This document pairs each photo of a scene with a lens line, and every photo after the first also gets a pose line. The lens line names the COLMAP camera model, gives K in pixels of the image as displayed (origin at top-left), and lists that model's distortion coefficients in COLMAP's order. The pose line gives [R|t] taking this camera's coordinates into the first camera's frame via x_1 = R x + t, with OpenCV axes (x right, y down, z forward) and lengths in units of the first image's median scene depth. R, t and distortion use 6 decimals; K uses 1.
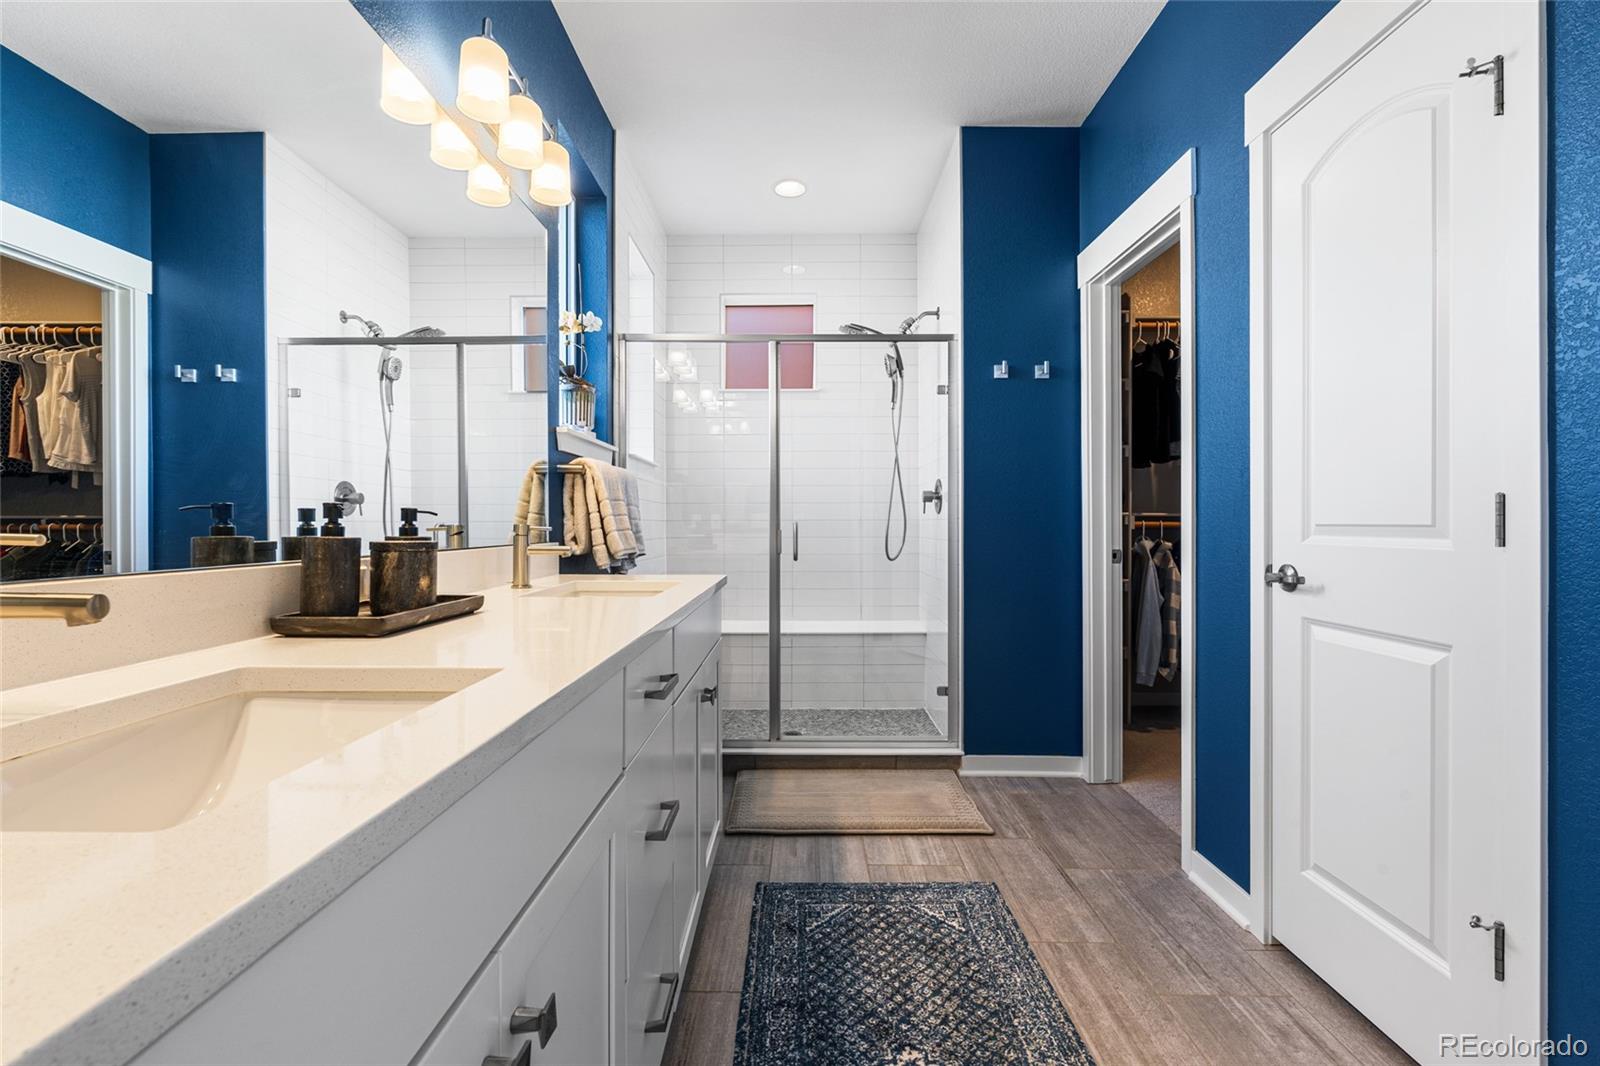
lens RADIAL K [[715.0, 0, 793.7], [0, 715.0, 535.3], [0, 0, 1]] dist [0.000394, 0.000140]
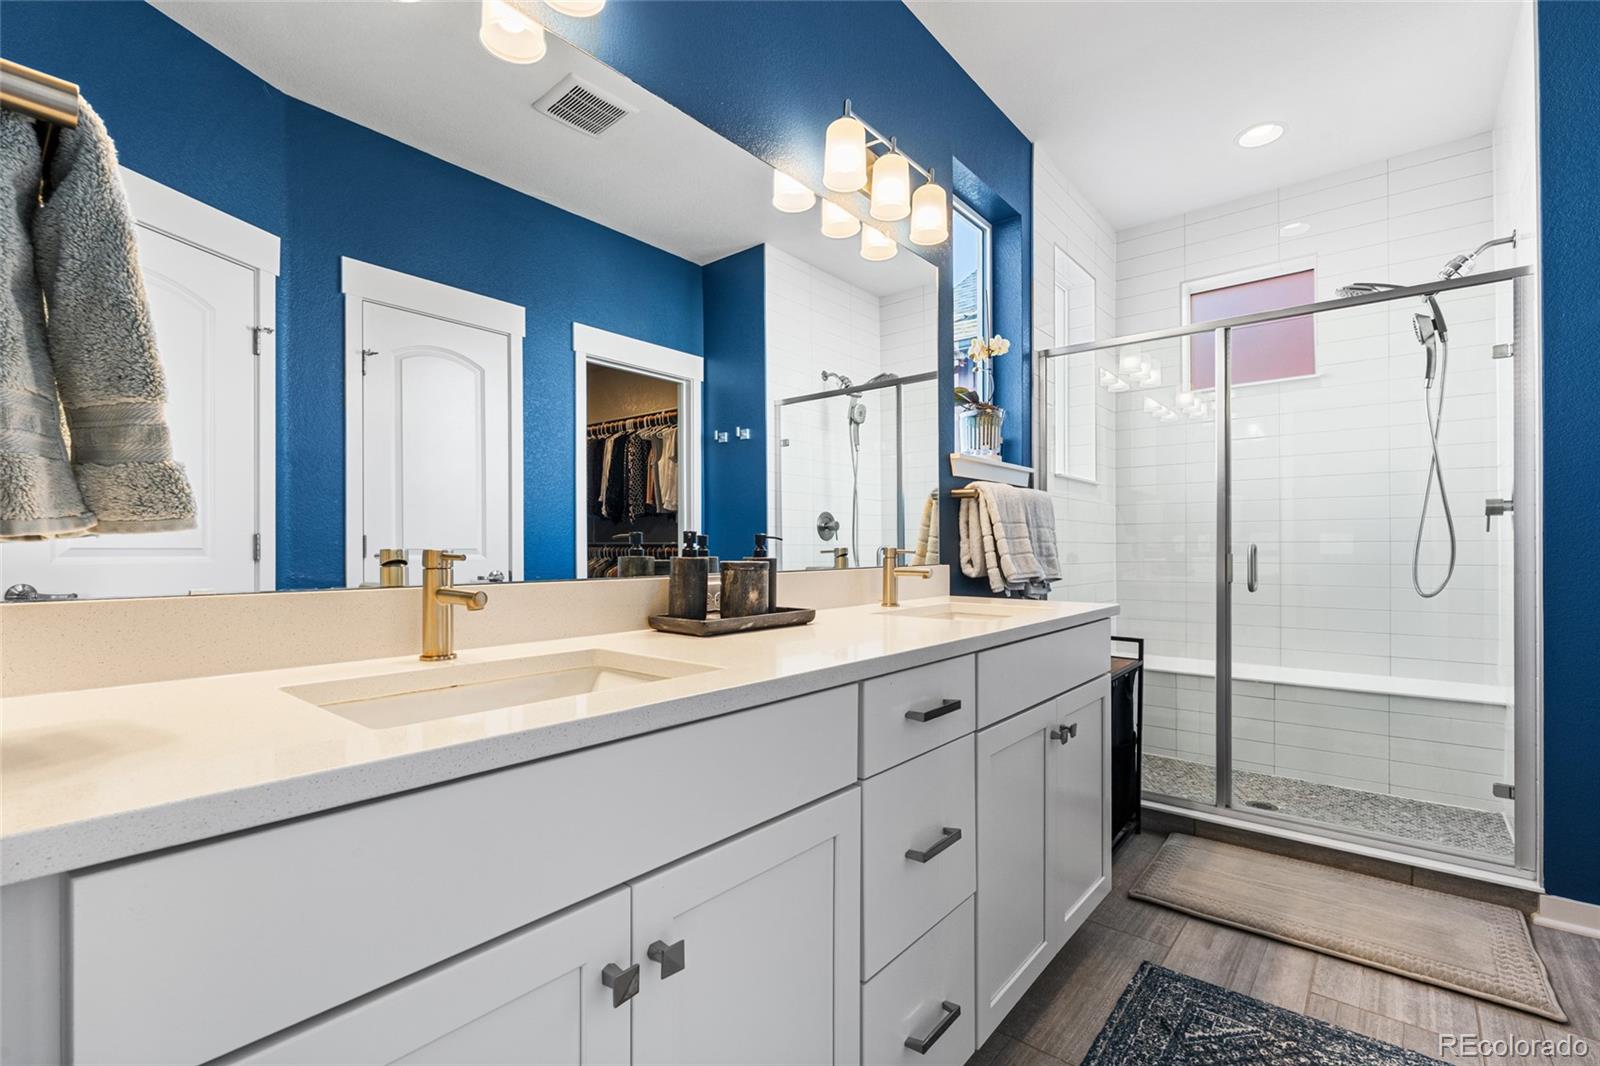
lens RADIAL K [[722.2, 0, 807.7], [0, 722.2, 554.0], [0, 0, 1]] dist [0.001722, 0.000129]
pose [[0.775352, 0.005002, -0.631510, 0.145478], [-0.008731, 0.999958, -0.002801, -0.001003], [0.631469, 0.007685, 0.775363, 0.047408]]
